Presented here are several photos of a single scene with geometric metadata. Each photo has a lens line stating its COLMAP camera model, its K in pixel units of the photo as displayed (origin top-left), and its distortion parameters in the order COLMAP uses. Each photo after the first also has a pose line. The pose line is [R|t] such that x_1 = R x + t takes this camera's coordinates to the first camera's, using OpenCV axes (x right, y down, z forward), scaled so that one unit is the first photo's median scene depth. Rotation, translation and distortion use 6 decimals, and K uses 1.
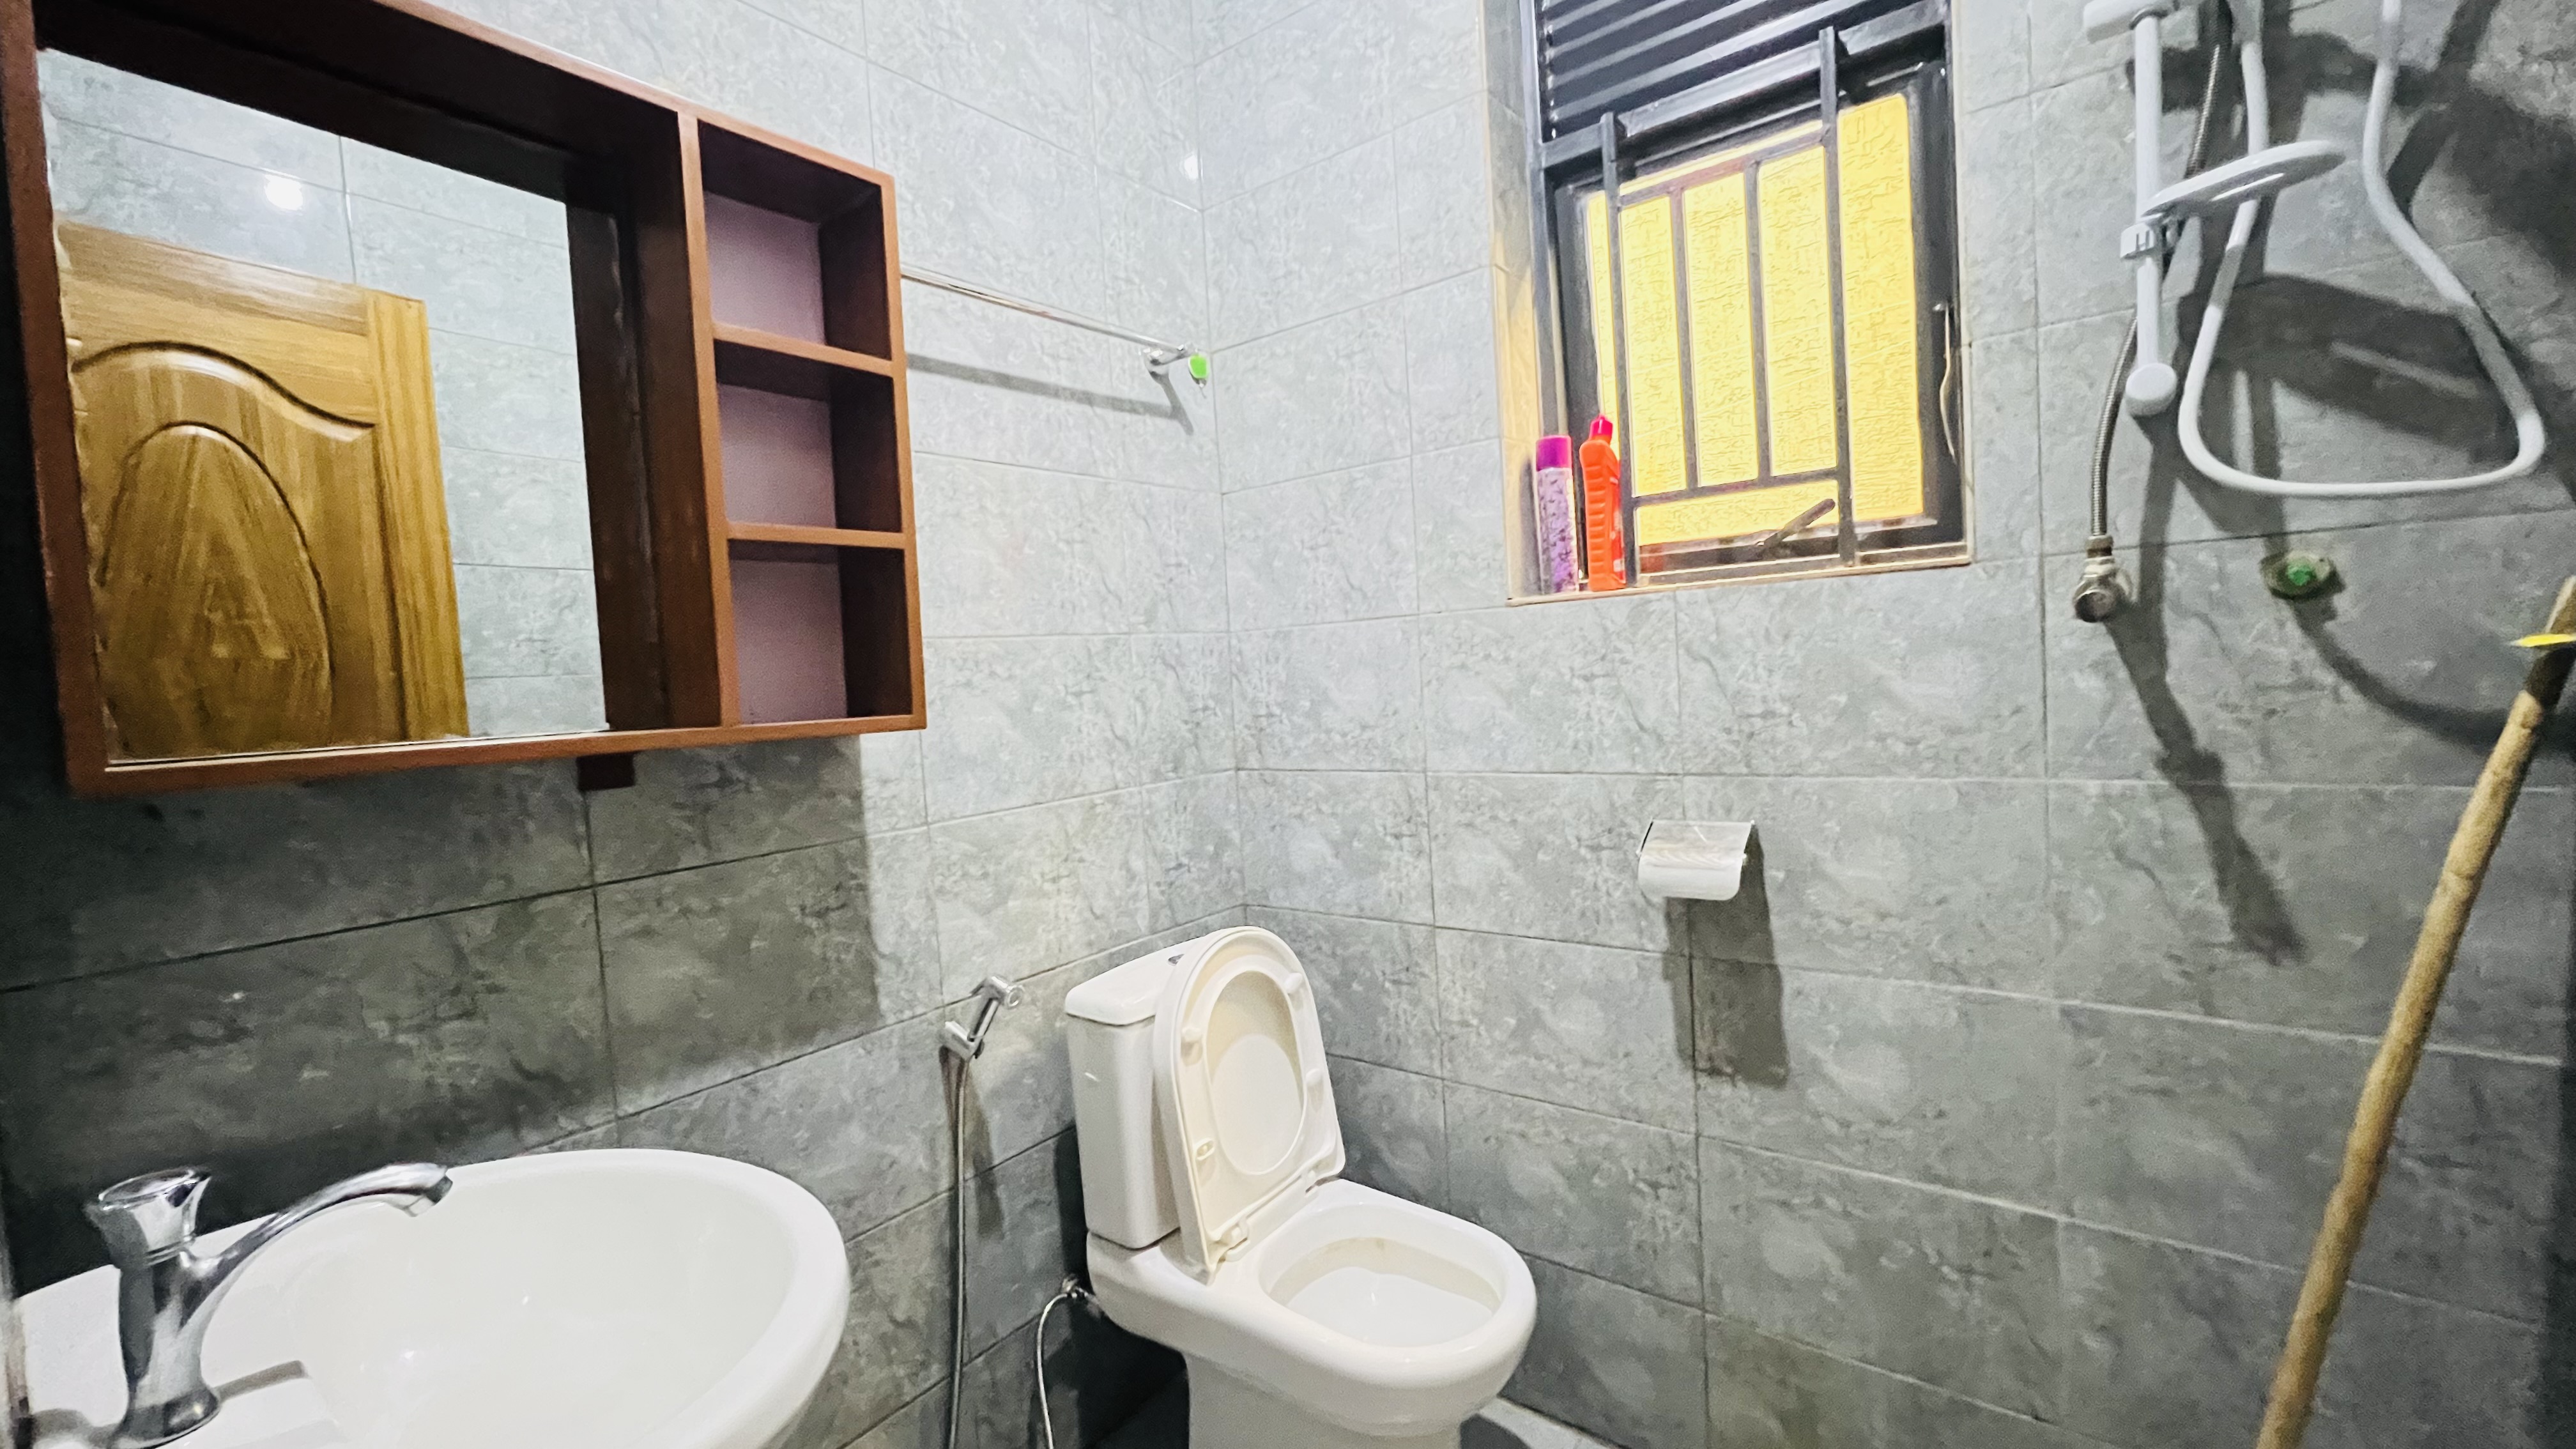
lens RADIAL K [[1038.9, 0, 1282.5], [0, 1038.9, 717.8], [0, 0, 1]] dist [-0.001583, 0.000544]
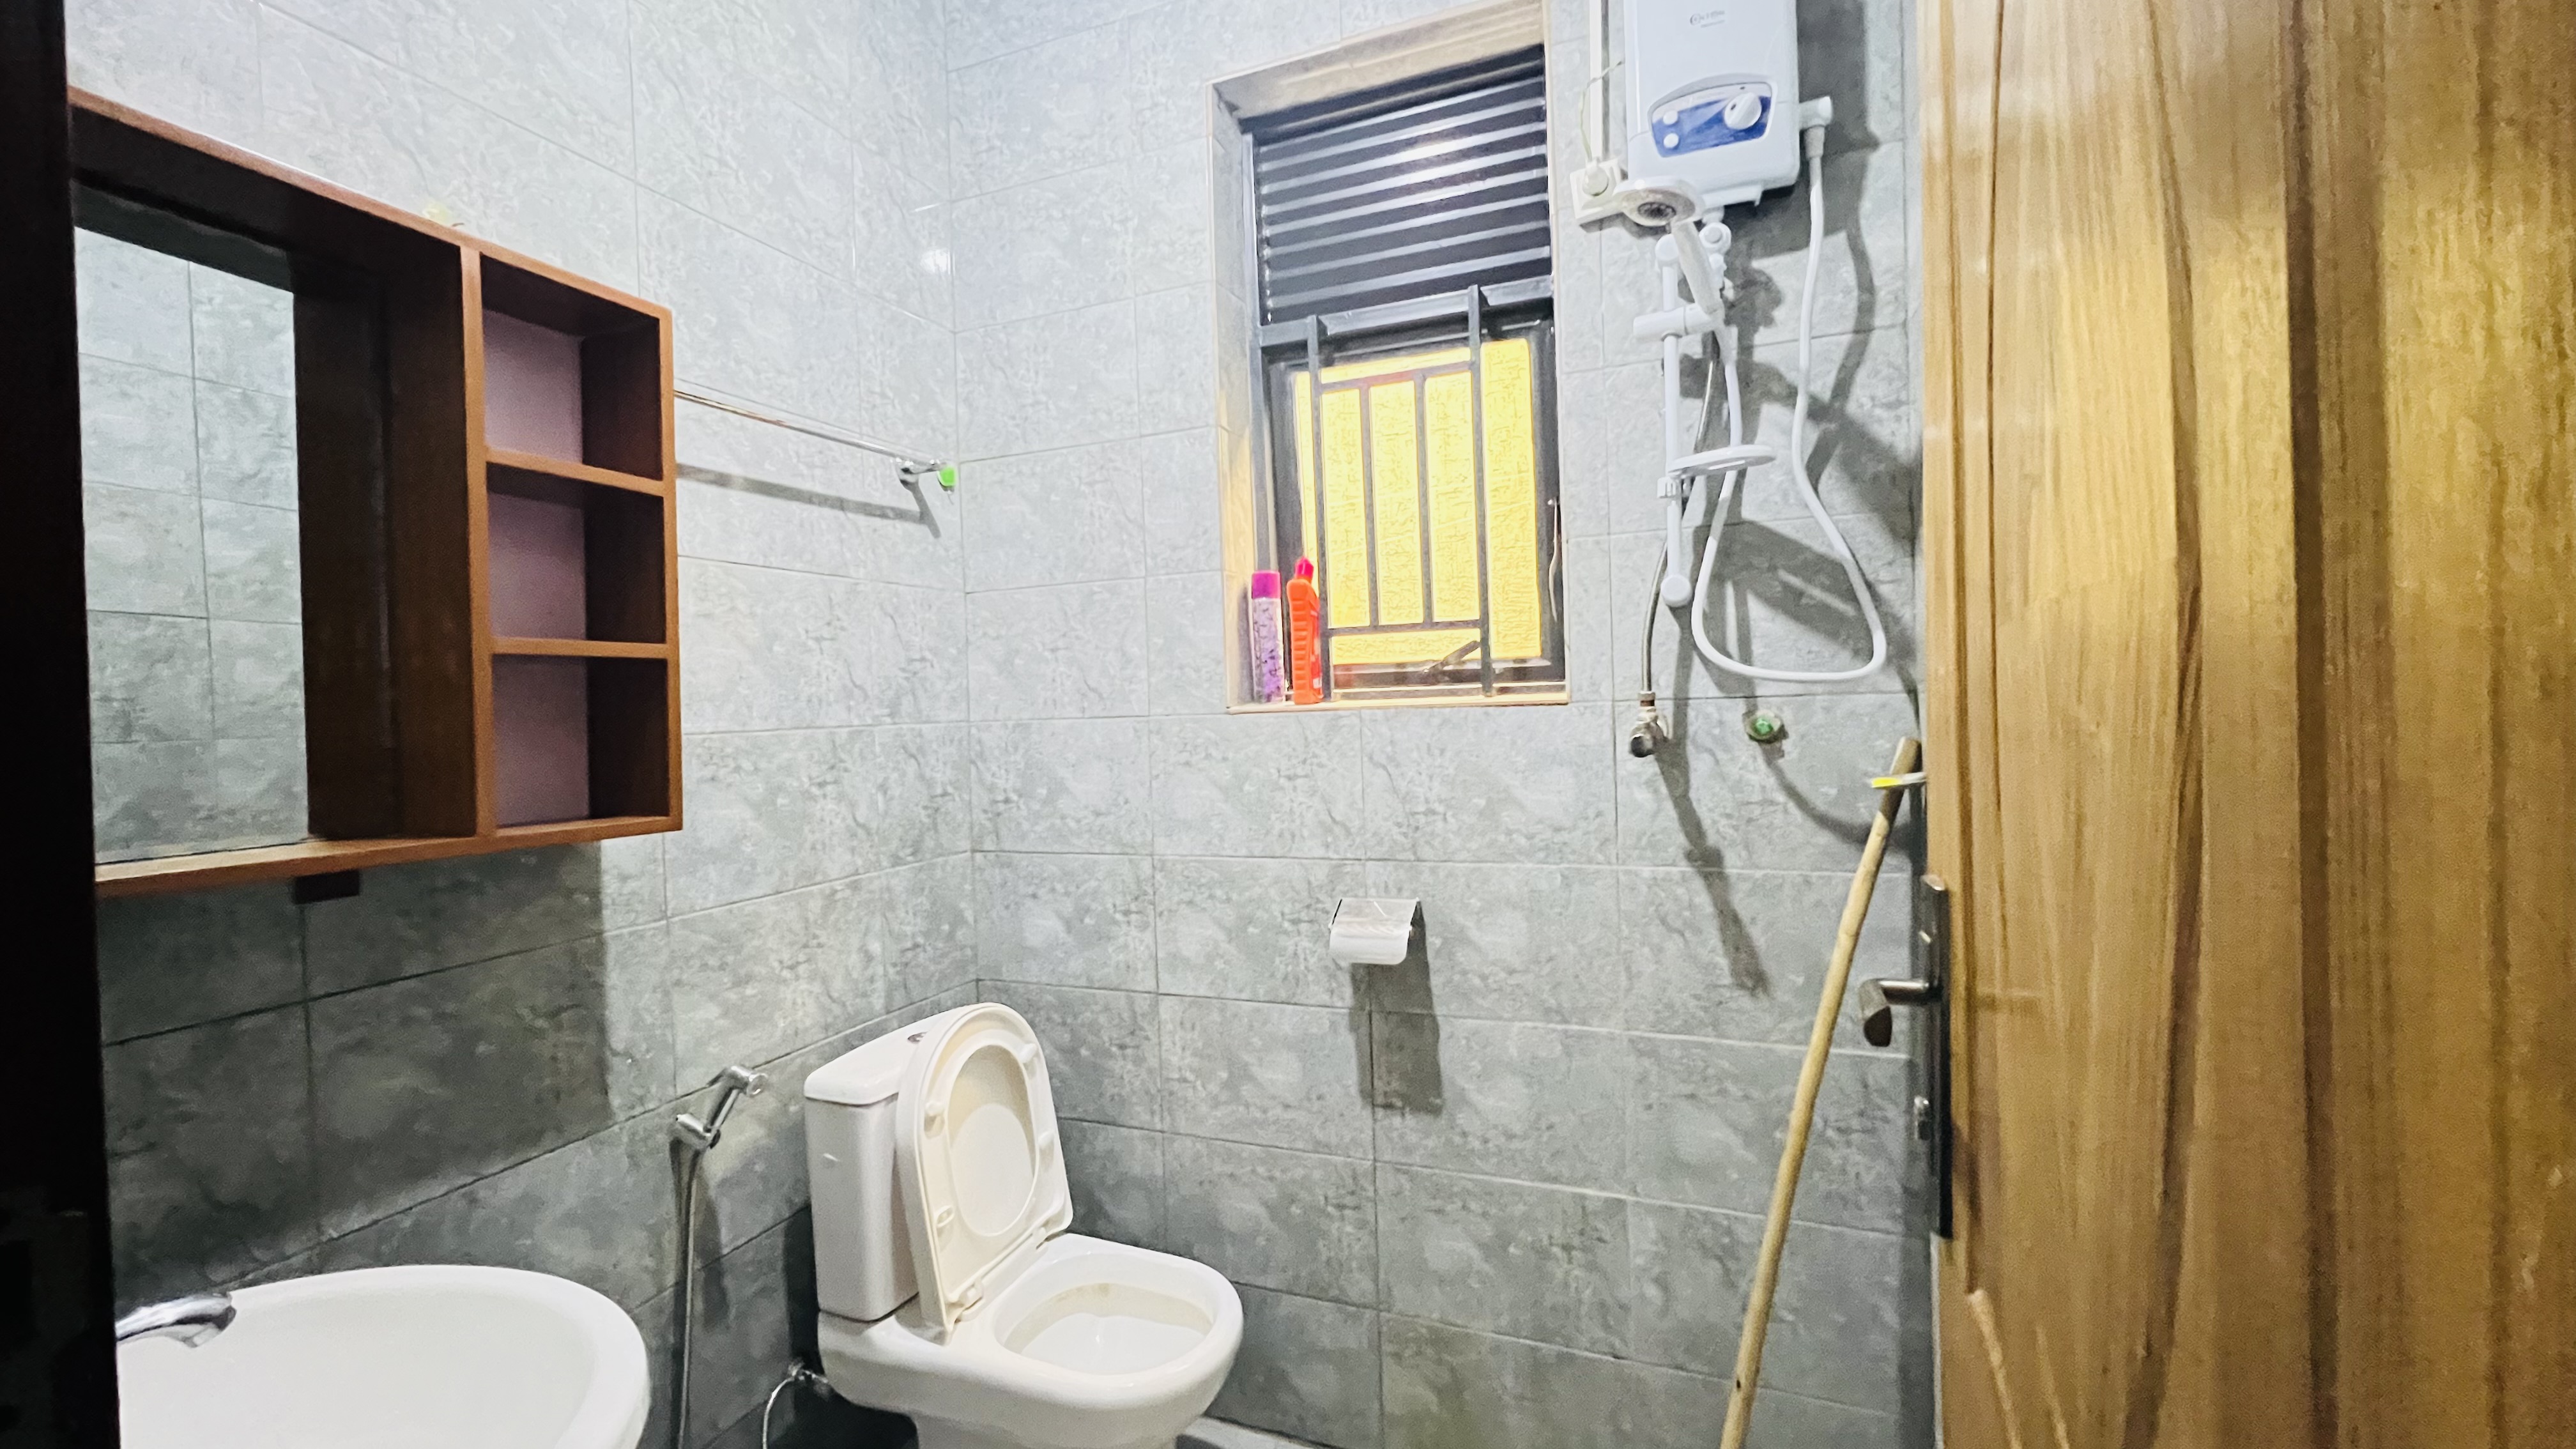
lens RADIAL K [[1038.9, 0, 1282.5], [0, 1038.9, 717.8], [0, 0, 1]] dist [-0.001583, 0.000544]
pose [[0.961415, 0.024976, 0.273965, -0.046639], [-0.011691, 0.998680, -0.050017, -0.050690], [-0.274852, 0.044884, 0.960438, -0.153127]]
